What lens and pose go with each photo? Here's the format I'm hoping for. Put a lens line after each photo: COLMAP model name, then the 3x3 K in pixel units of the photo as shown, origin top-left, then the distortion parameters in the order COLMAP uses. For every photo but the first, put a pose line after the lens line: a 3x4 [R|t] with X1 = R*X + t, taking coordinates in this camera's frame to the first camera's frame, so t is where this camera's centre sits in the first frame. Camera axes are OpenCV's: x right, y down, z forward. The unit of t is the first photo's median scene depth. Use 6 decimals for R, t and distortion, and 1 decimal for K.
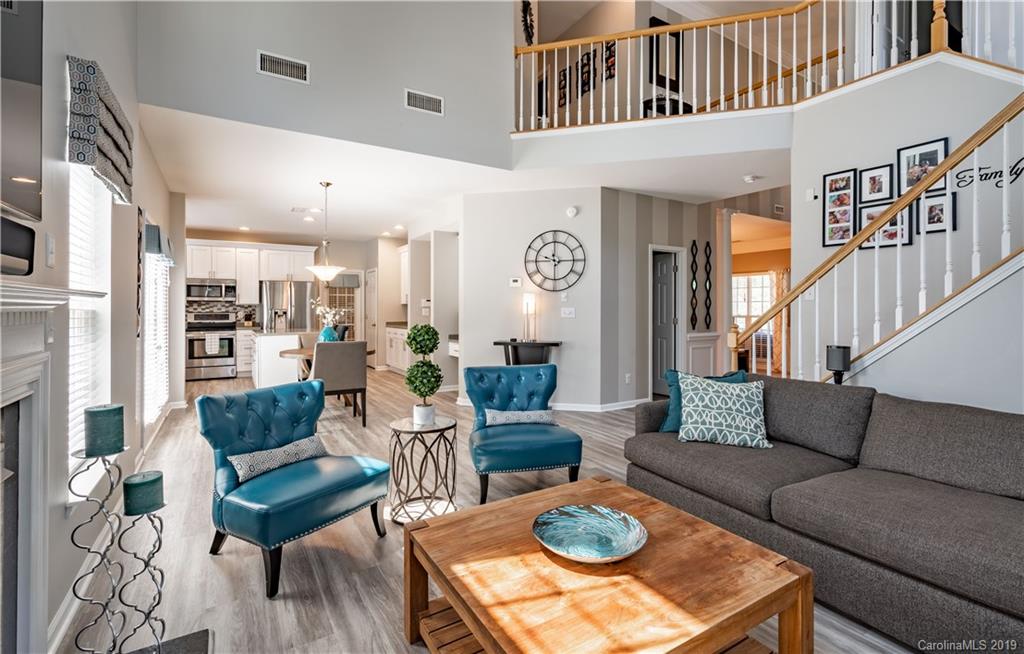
lens RADIAL K [[439.8, 0, 495.4], [0, 439.8, 309.0], [0, 0, 1]] dist [-0.010594, -0.000222]
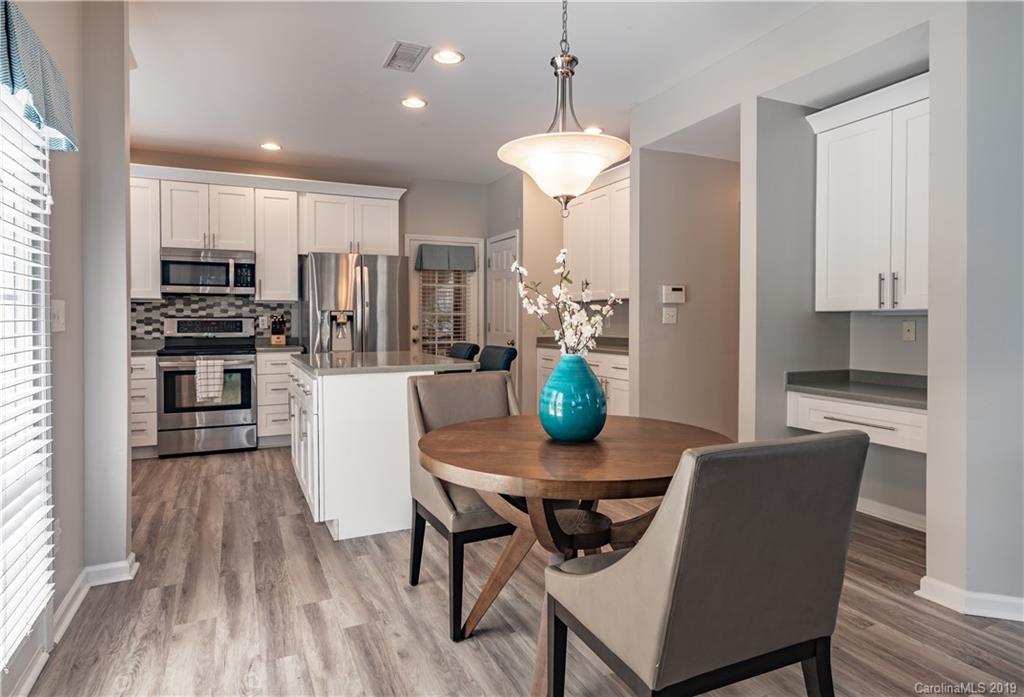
lens RADIAL K [[569.3, 0, 495.3], [0, 569.3, 326.9], [0, 0, 1]] dist [0.003061, 0.004137]
pose [[0.992000, 0.002818, -0.126203, -0.238949], [-0.001278, 0.999924, 0.012284, 0.010837], [0.126228, -0.012025, 0.991928, 0.389852]]
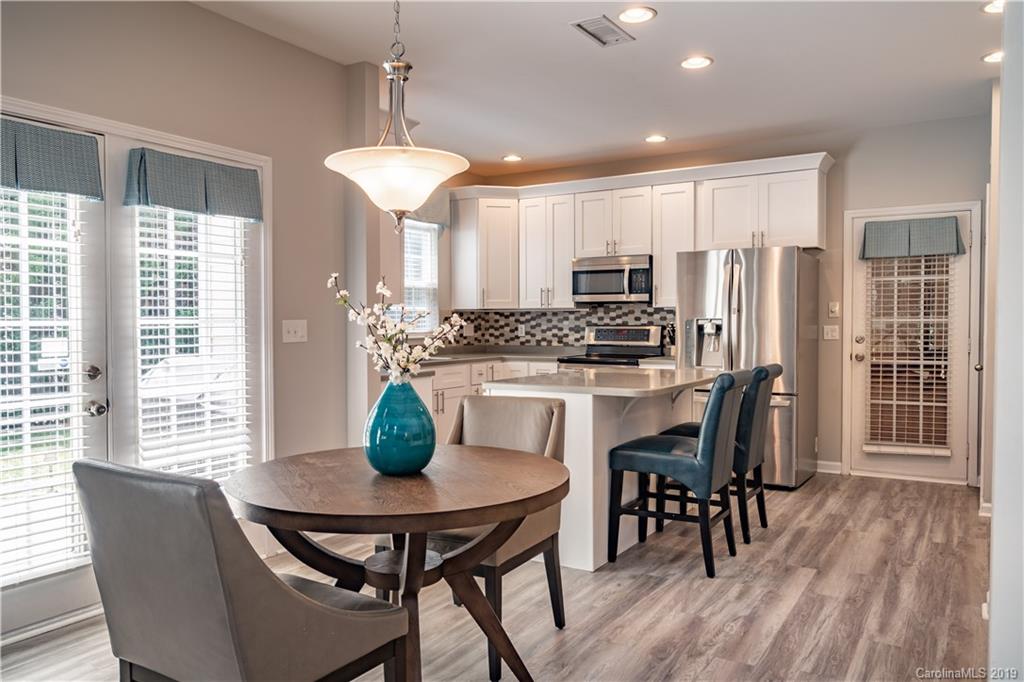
lens RADIAL K [[727.9, 0, 543.8], [0, 727.9, 339.4], [0, 0, 1]] dist [0.006523, -0.001447]
pose [[0.480173, 0.022993, -0.876873, 0.033634], [-0.000787, 0.999667, 0.025782, 0.002650], [0.877174, -0.011690, 0.480031, 0.534970]]
